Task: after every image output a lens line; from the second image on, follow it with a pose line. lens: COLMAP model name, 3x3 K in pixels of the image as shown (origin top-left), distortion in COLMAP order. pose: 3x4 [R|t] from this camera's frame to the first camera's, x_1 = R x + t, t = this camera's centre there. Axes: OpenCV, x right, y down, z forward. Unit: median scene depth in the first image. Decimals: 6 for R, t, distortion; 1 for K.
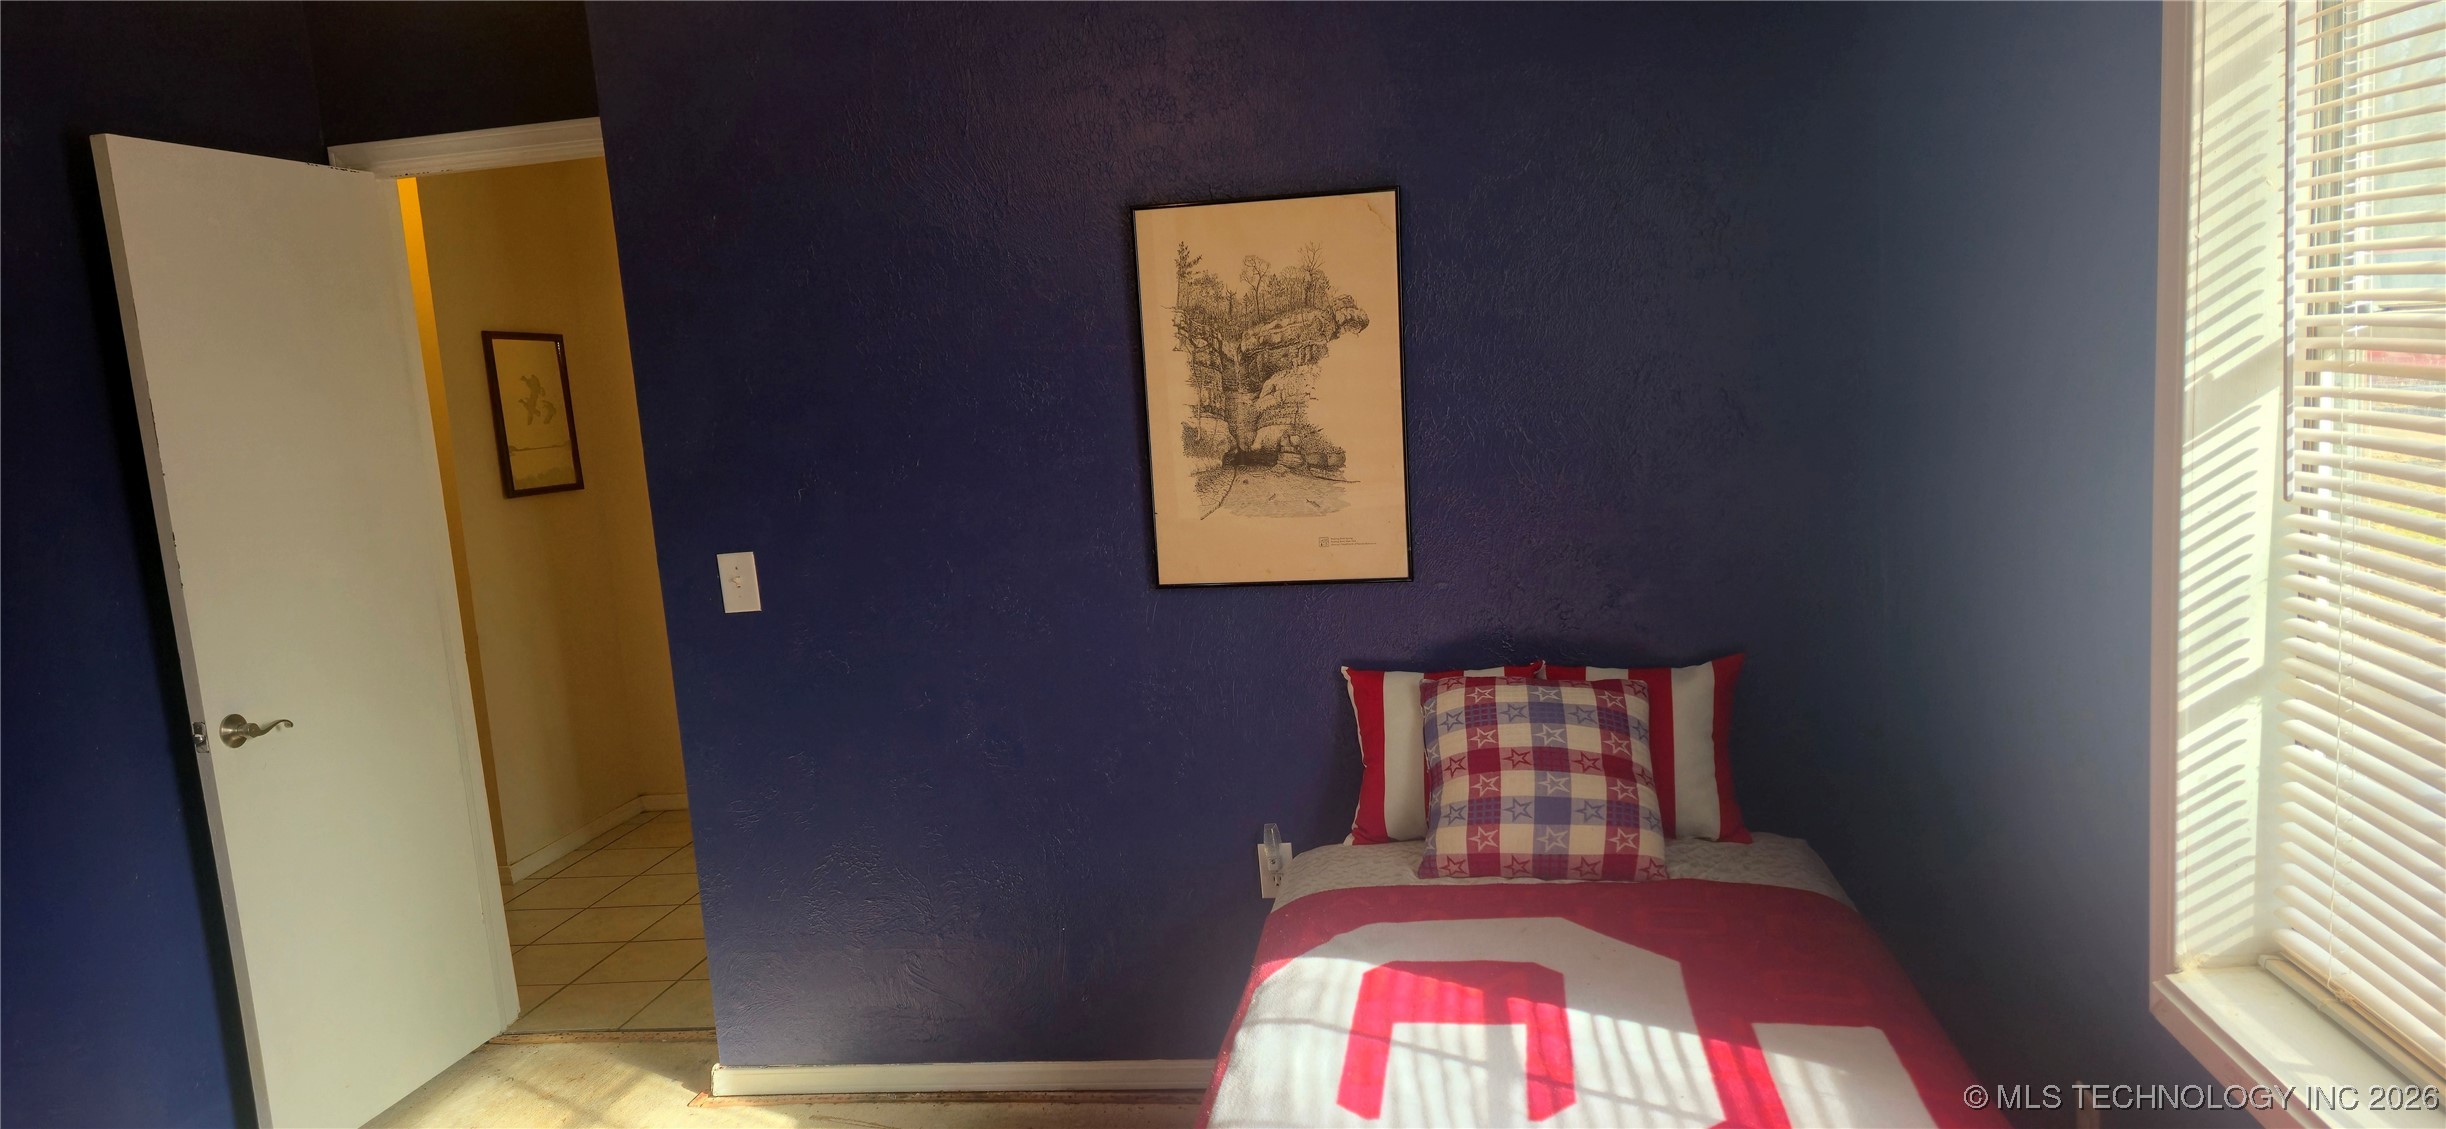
lens RADIAL K [[1619.3, 0, 1215.6], [0, 1619.3, 583.6], [0, 0, 1]] dist [0.110314, -0.120220]
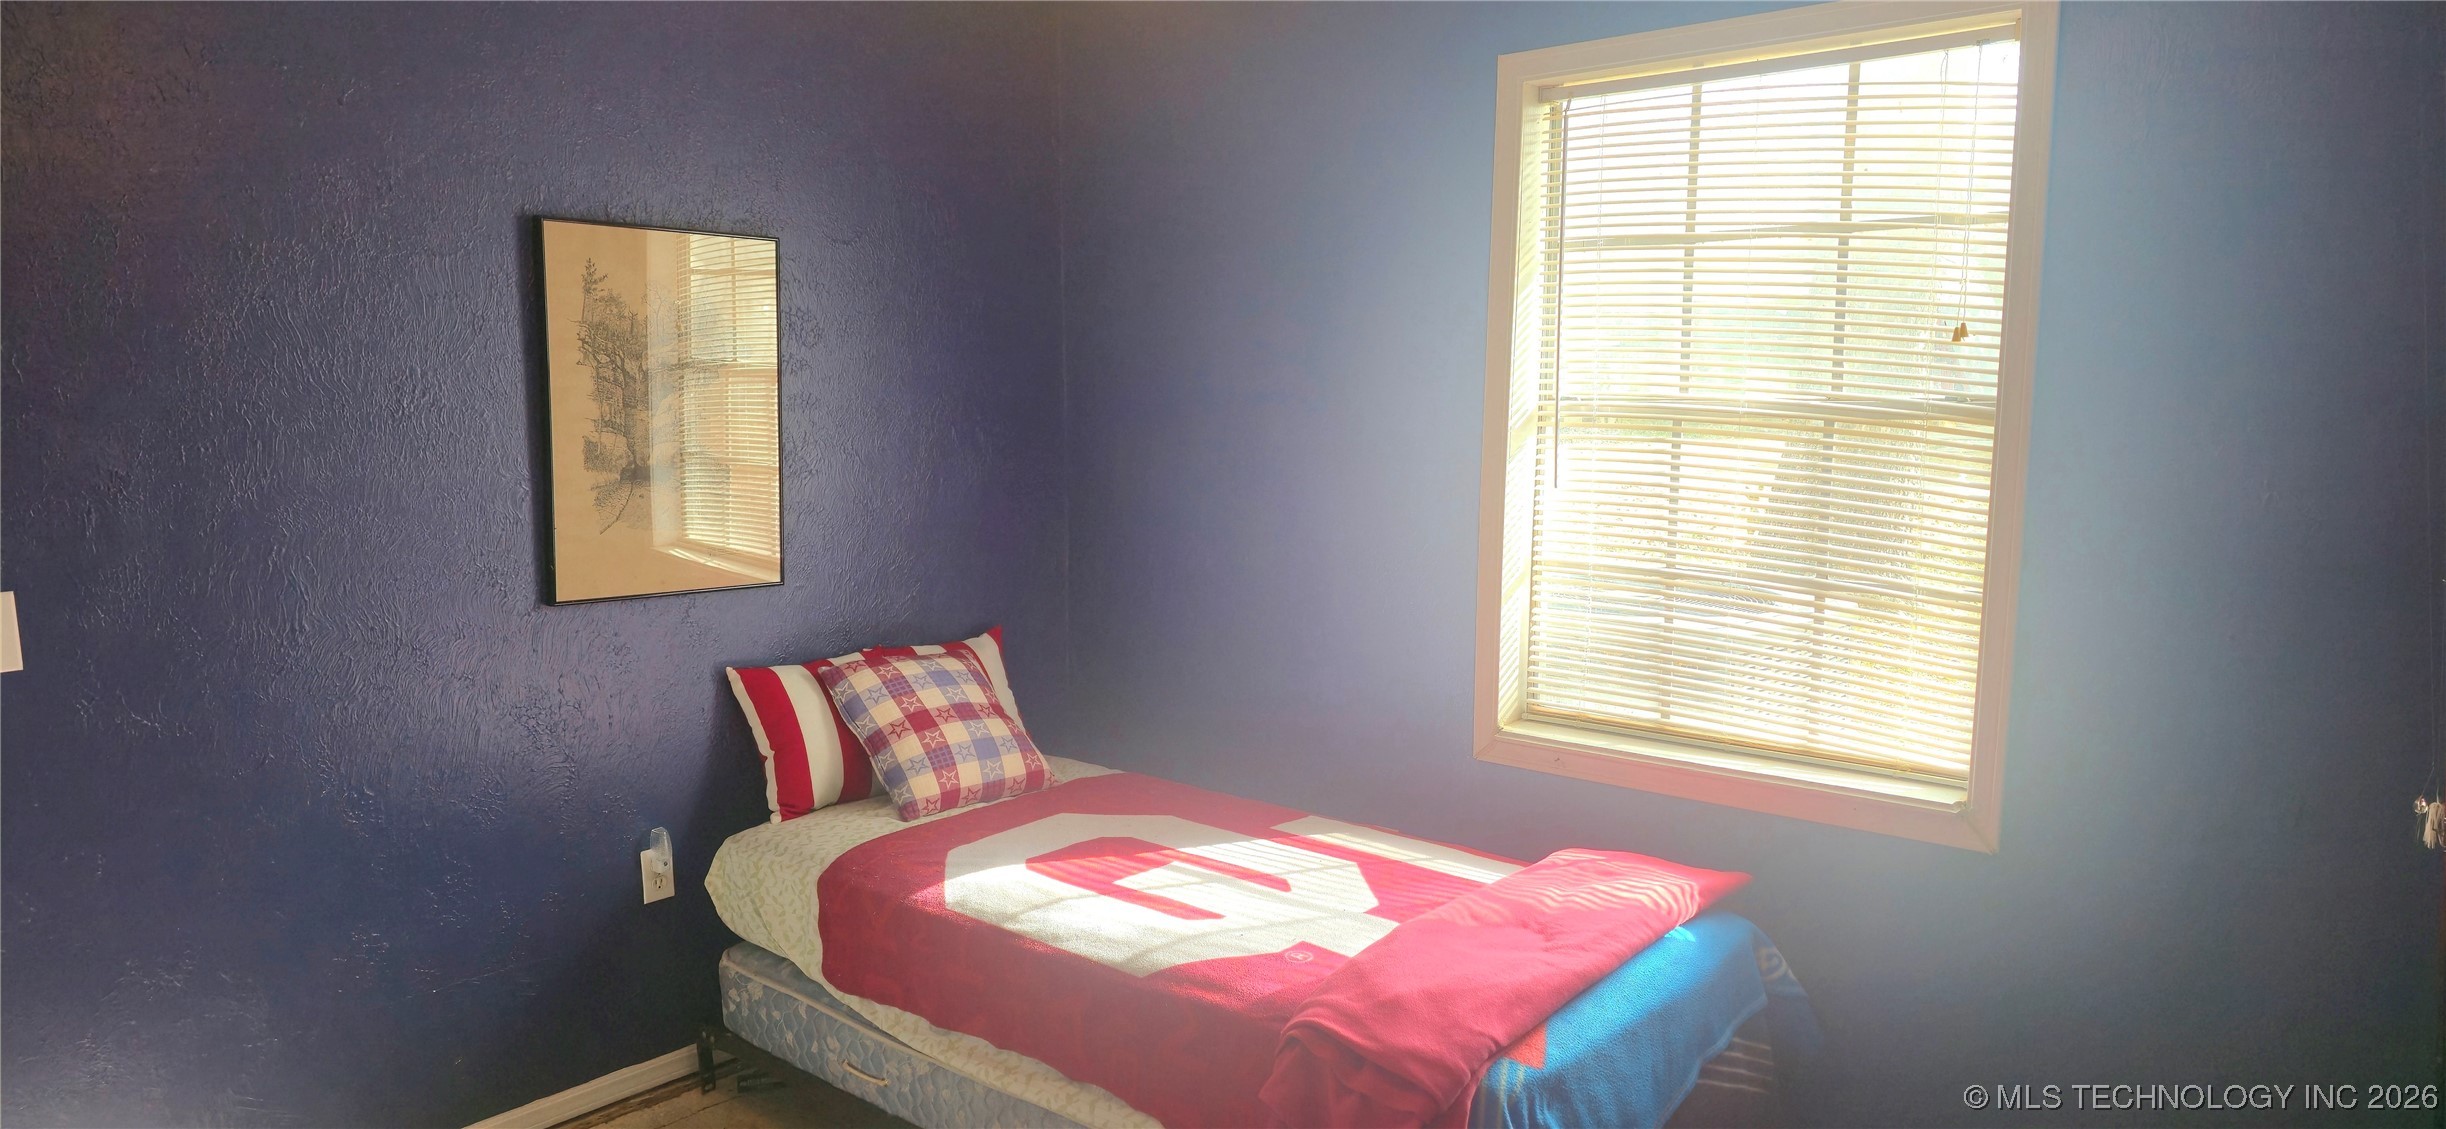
lens RADIAL K [[1619.3, 0, 1215.6], [0, 1619.3, 583.6], [0, 0, 1]] dist [0.110314, -0.120220]
pose [[0.520931, -0.038676, 0.852722, -0.754239], [0.075390, 0.997154, -0.000829, 0.023367], [-0.850263, 0.064719, 0.522364, 0.161637]]
